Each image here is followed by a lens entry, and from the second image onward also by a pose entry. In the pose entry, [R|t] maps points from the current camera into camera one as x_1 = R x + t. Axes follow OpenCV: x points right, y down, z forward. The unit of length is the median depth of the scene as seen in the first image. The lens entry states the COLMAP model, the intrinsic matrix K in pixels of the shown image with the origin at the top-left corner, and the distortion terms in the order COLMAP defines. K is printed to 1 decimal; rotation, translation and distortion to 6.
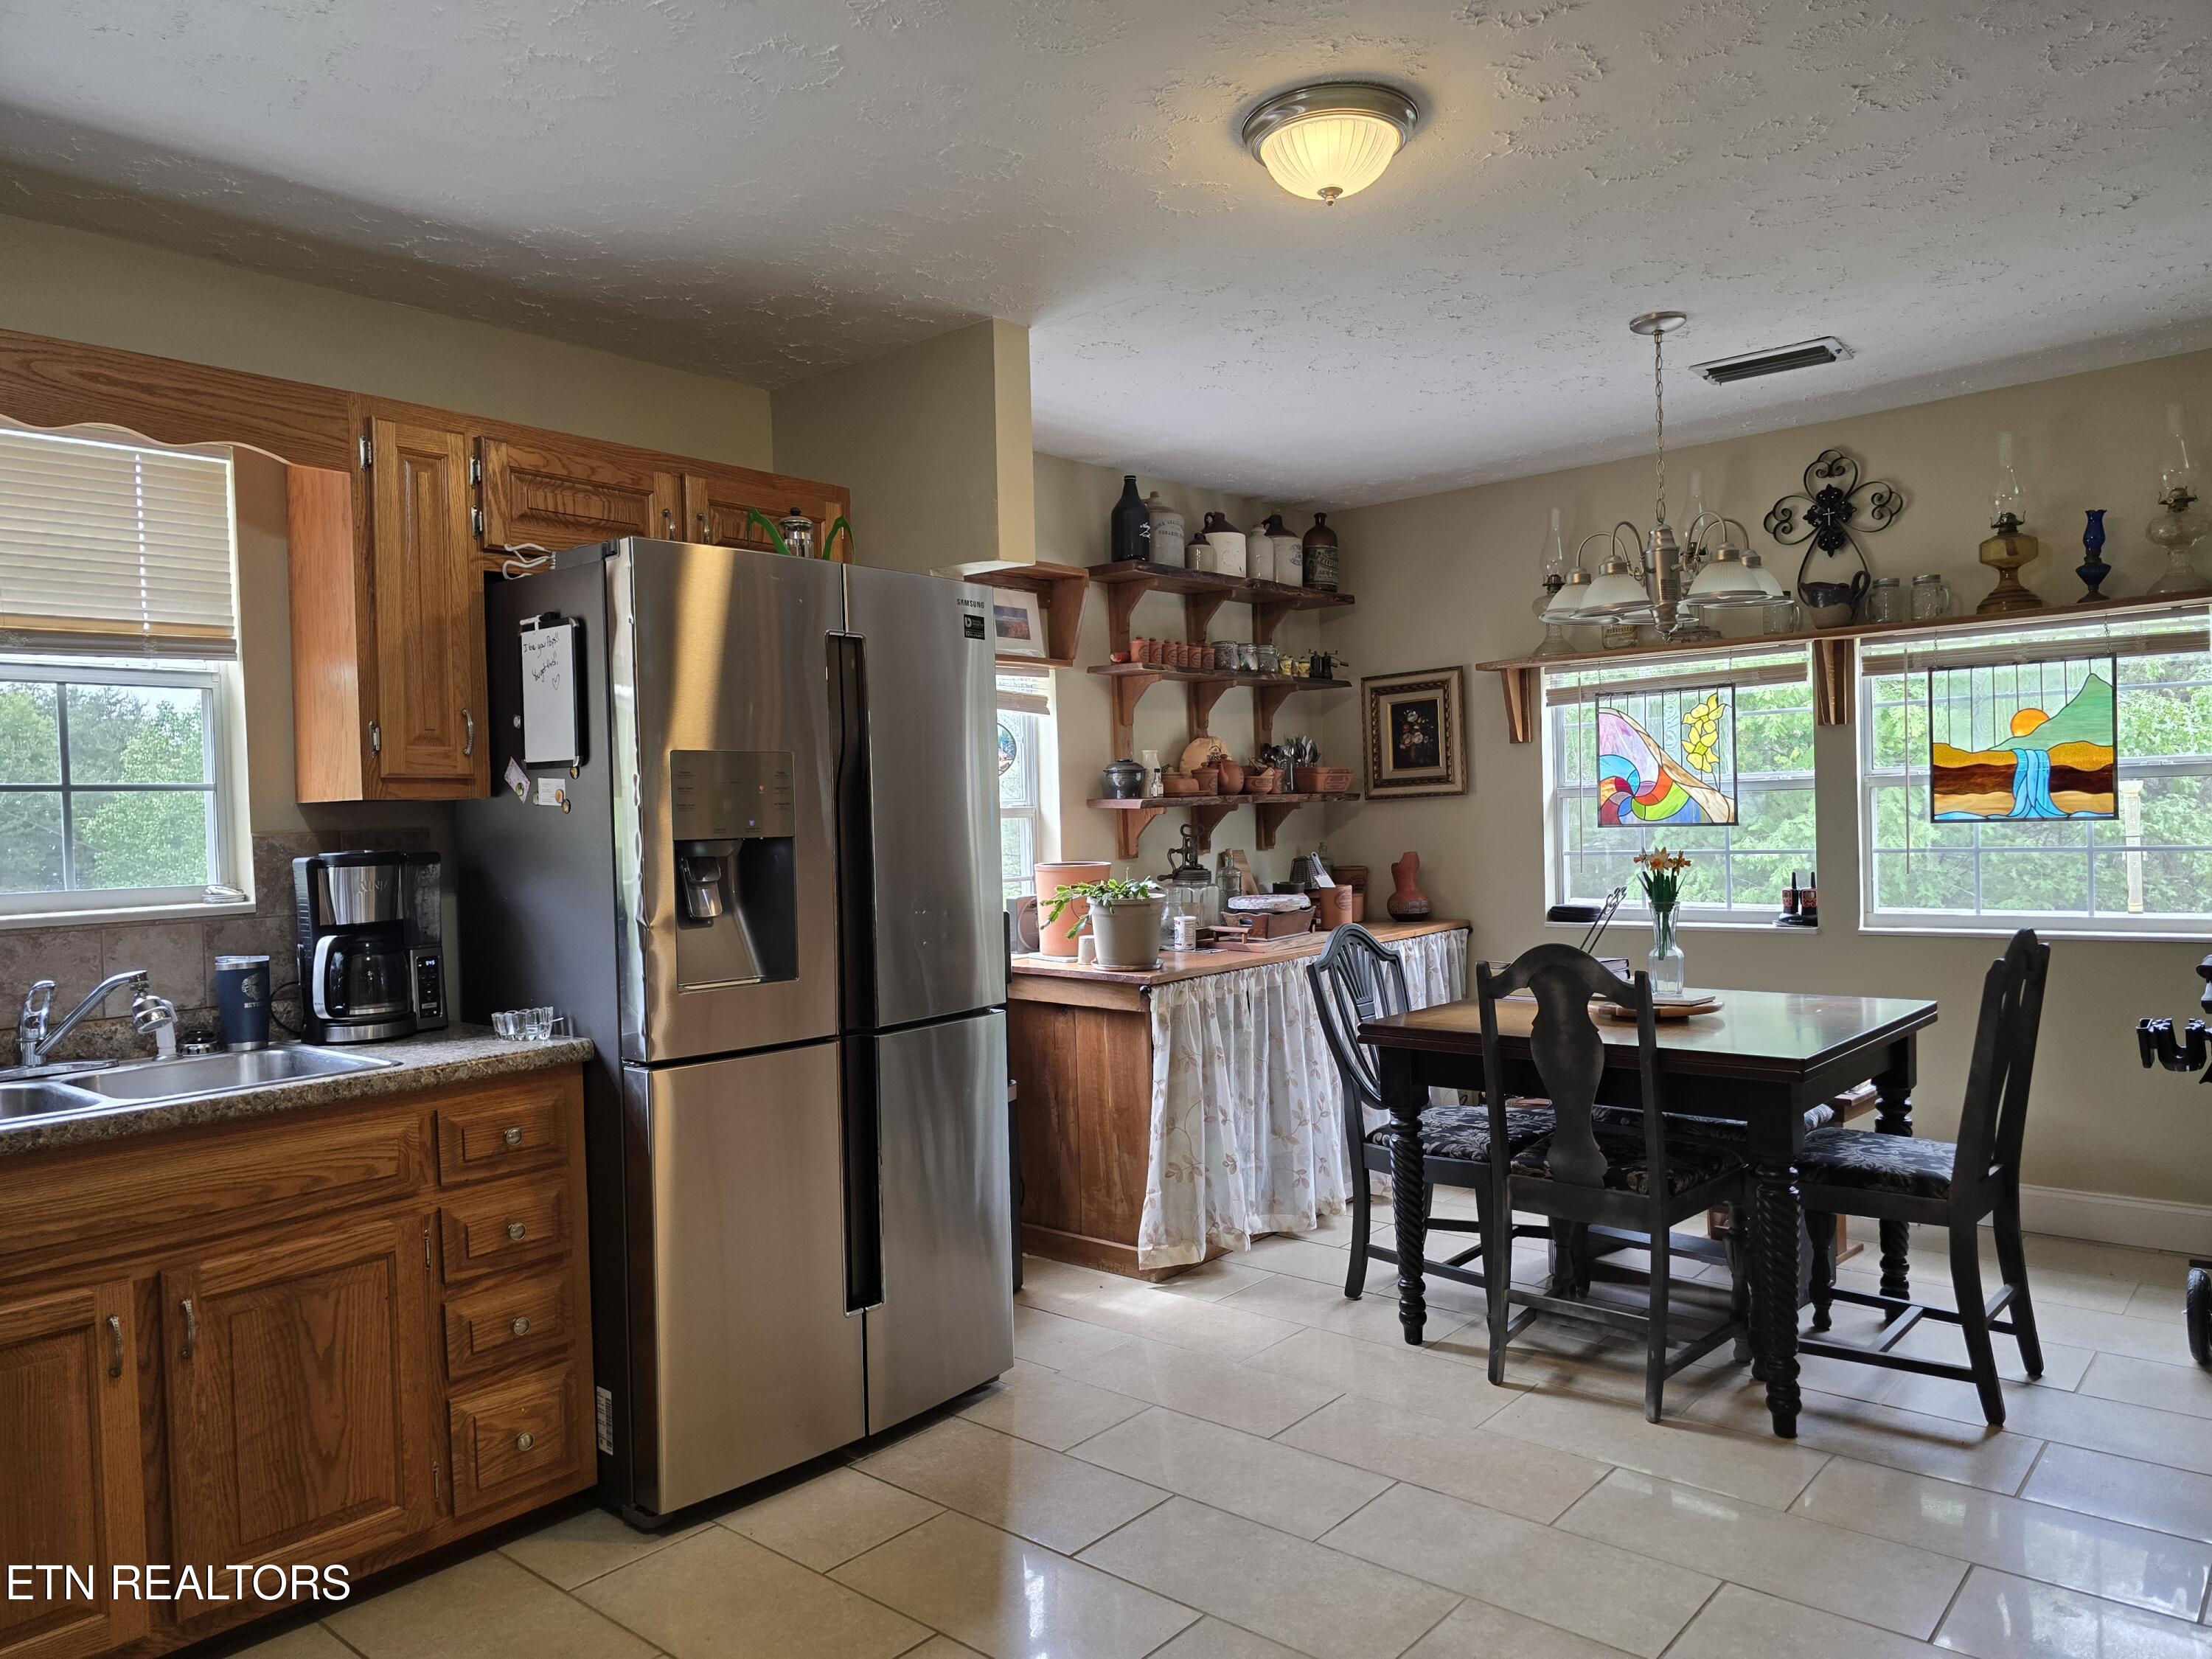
lens RADIAL K [[1475.4, 0, 1095.9], [0, 1475.4, 852.2], [0, 0, 1]] dist [0.058204, -0.055001]
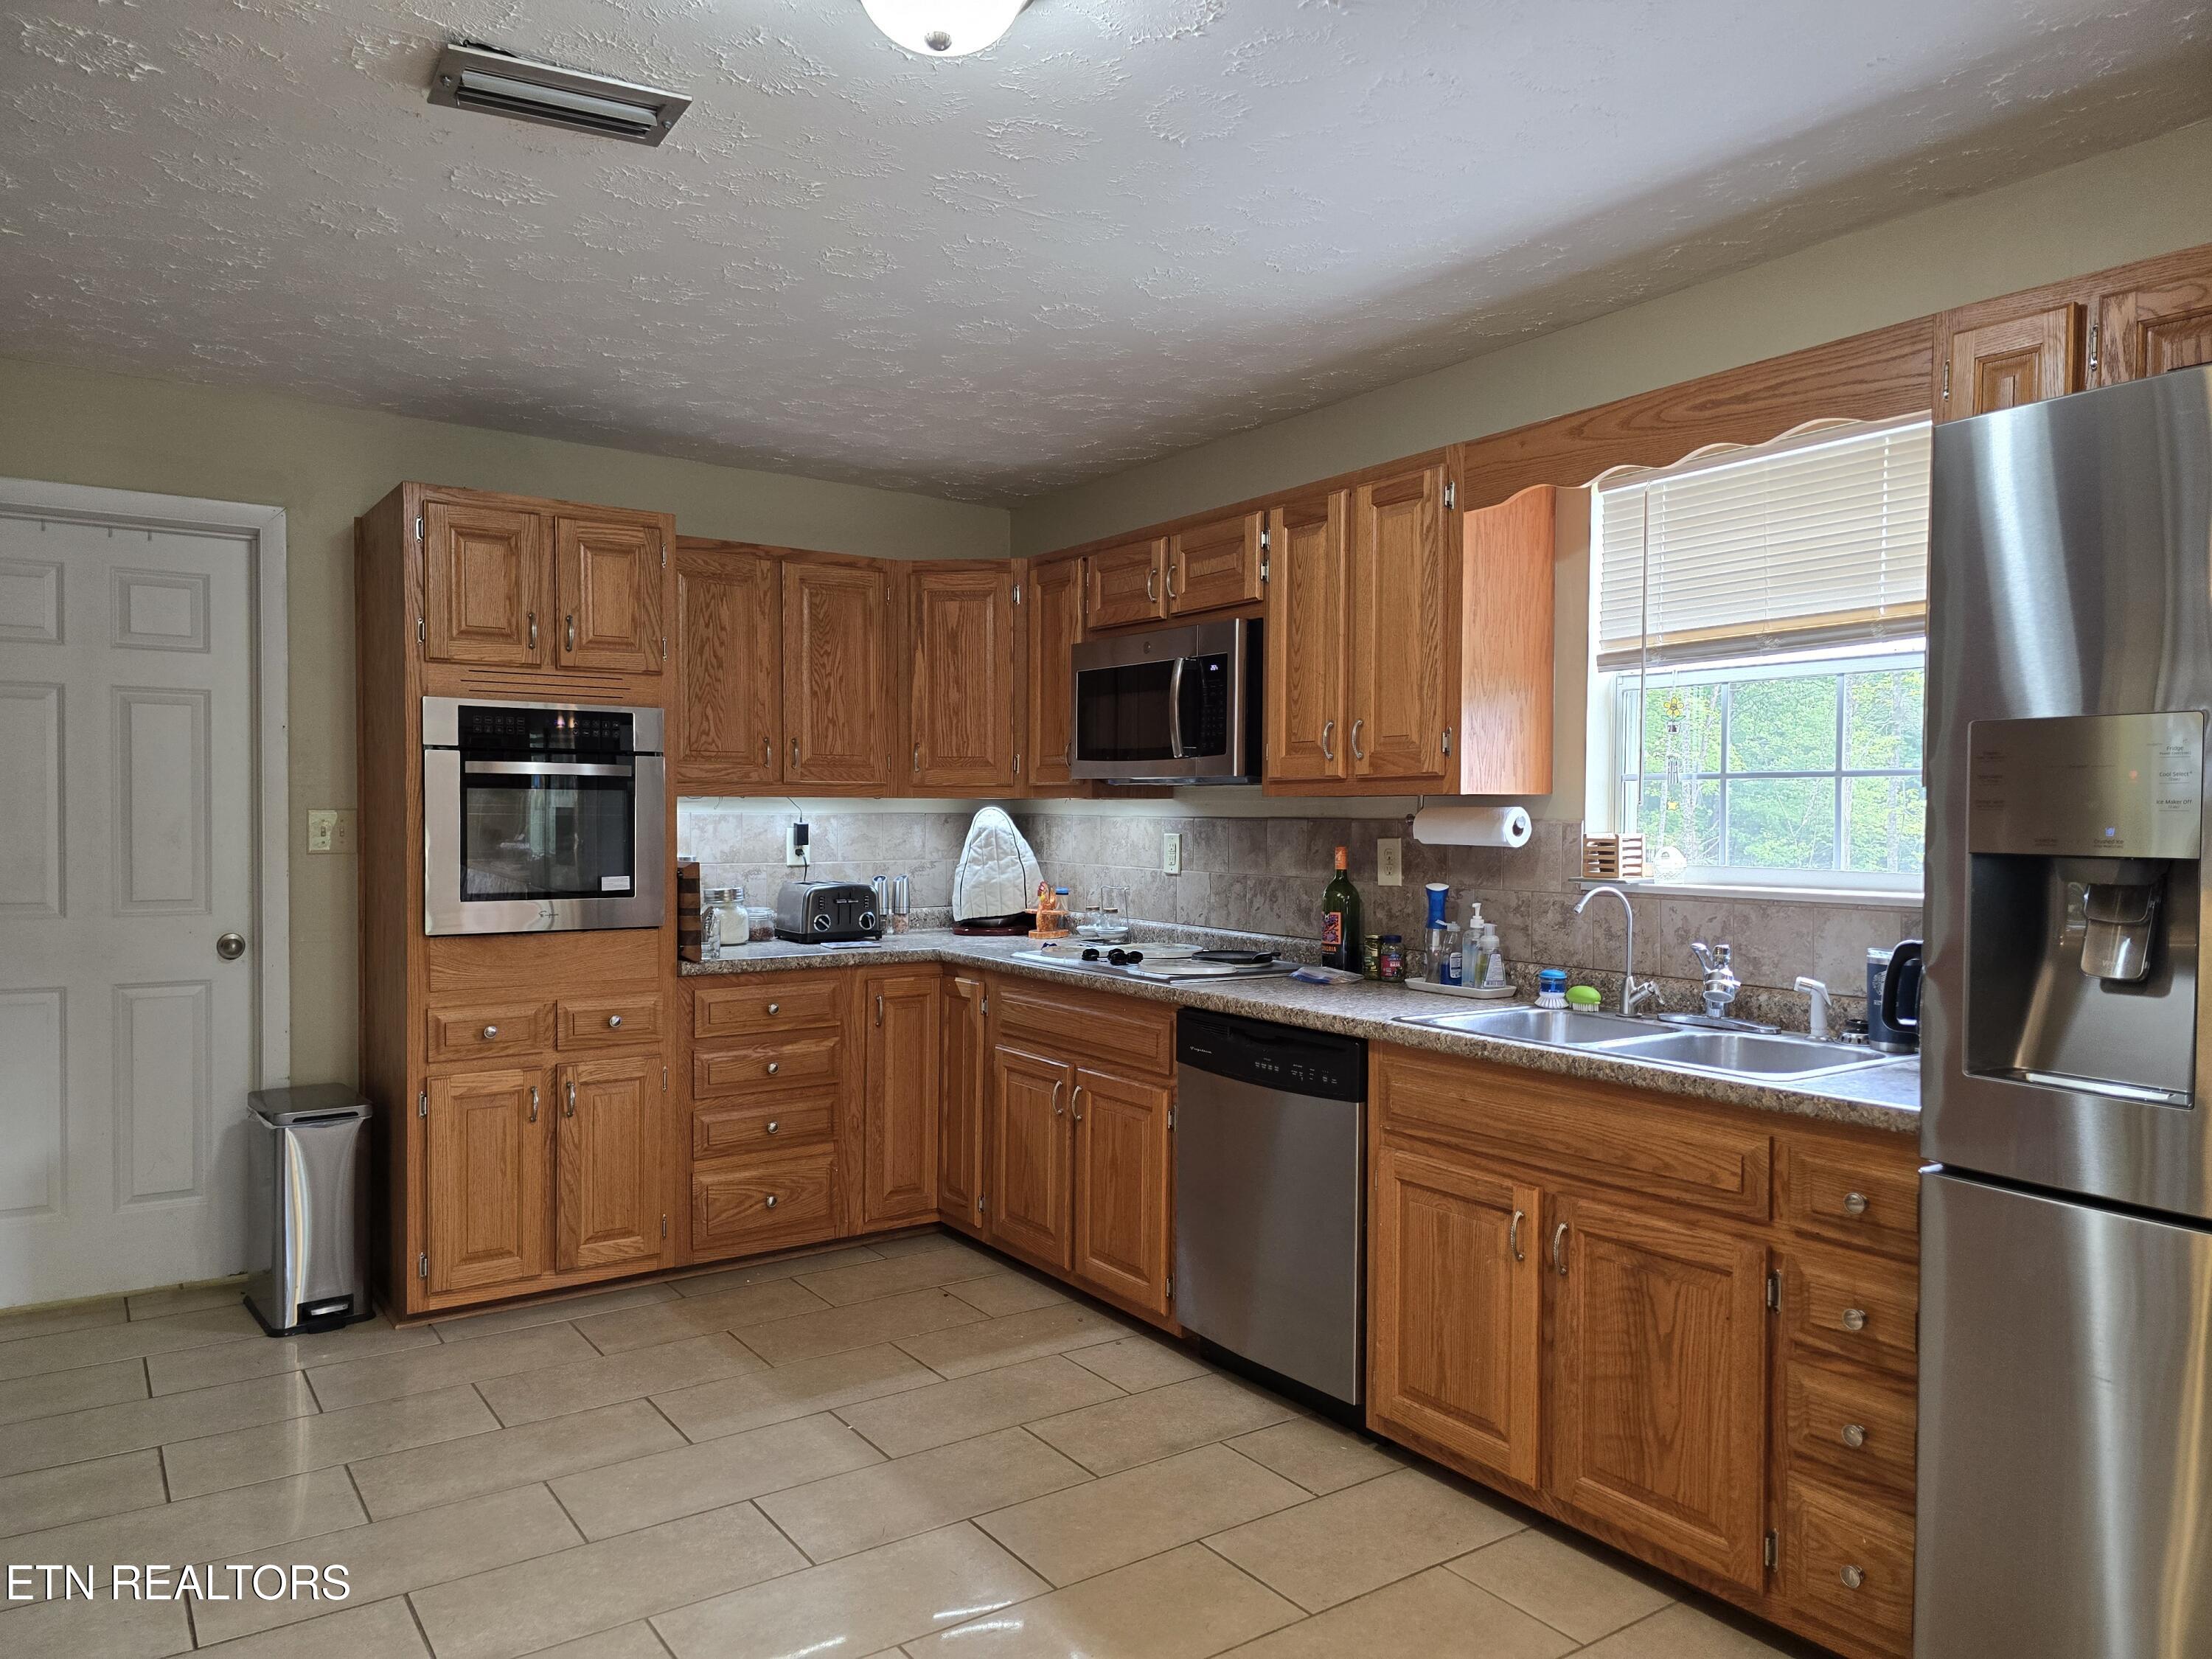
lens RADIAL K [[1475.4, 0, 1089.3], [0, 1475.4, 849.6], [0, 0, 1]] dist [0.058204, -0.055001]
pose [[-0.238741, 0.052189, -0.969680, 0.462686], [-0.023478, 0.997953, 0.059491, -0.039002], [0.970799, 0.036969, -0.237027, 0.728823]]
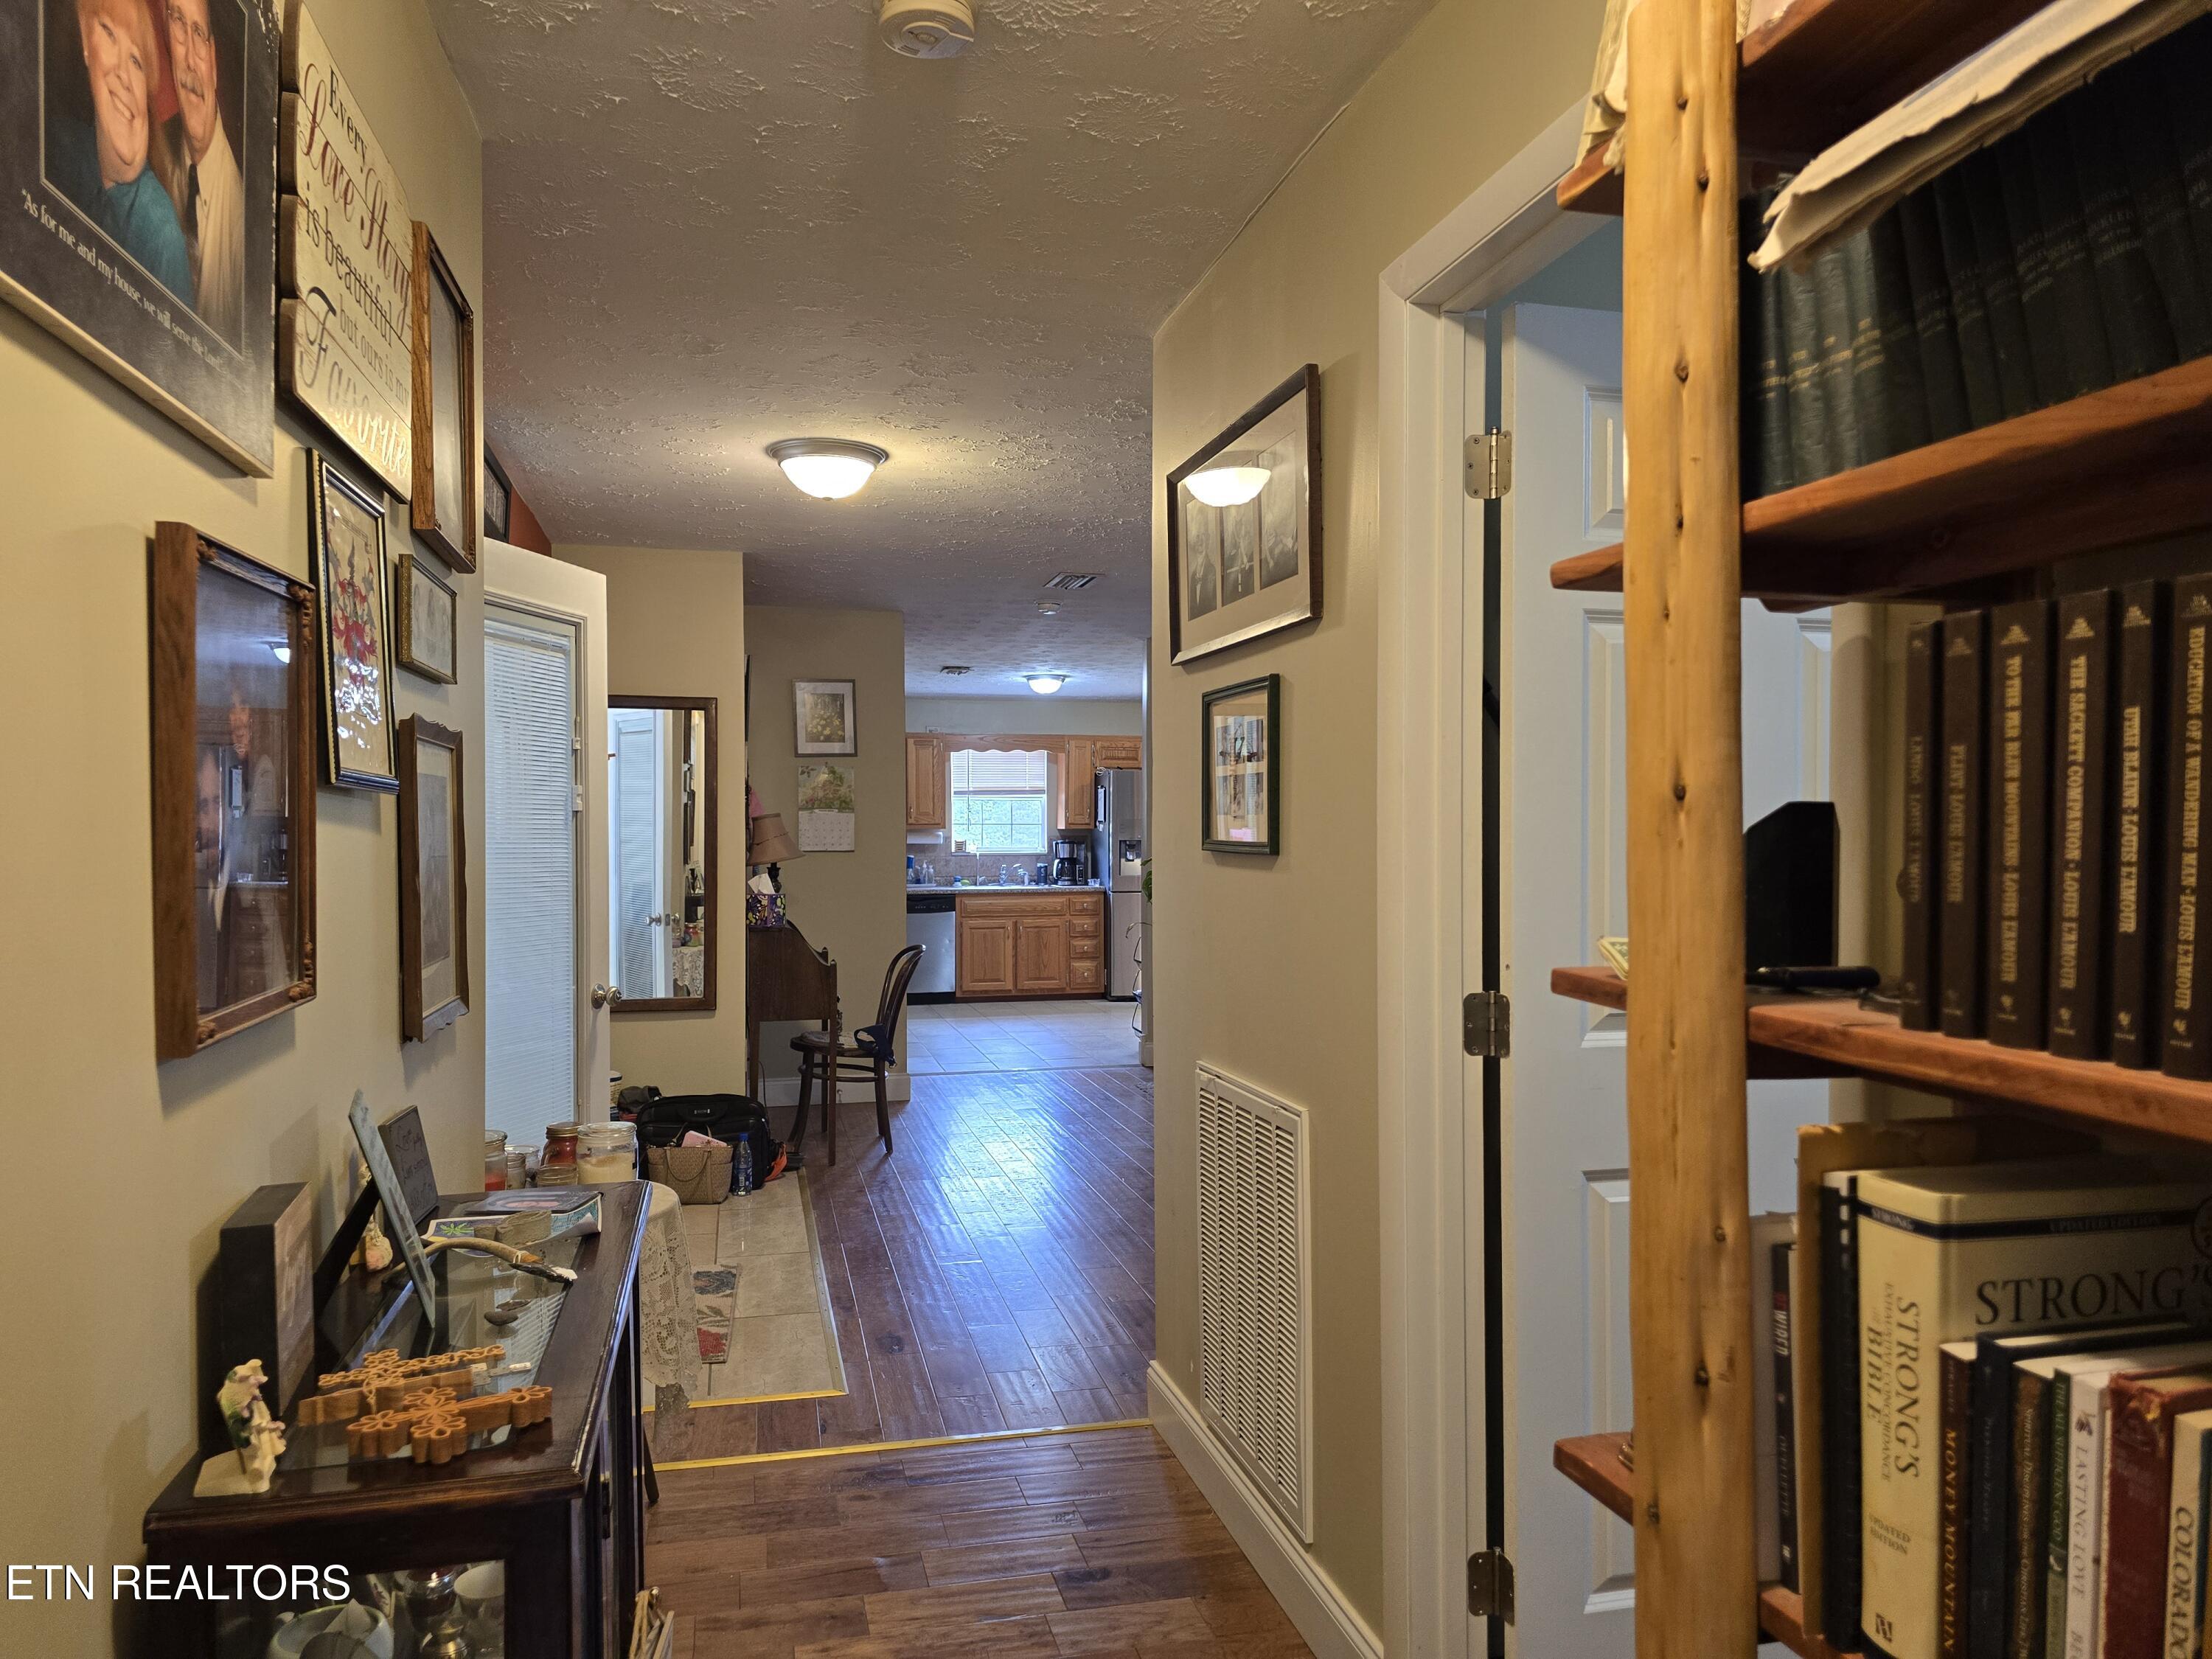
lens RADIAL K [[1475.4, 0, 1110.2], [0, 1475.4, 837.6], [0, 0, 1]] dist [0.058204, -0.055001]
pose [[0.819476, 0.027711, -0.572443, 2.030418], [-0.036845, 0.999311, -0.004371, 0.005285], [0.571927, 0.024673, 0.819933, -2.389472]]
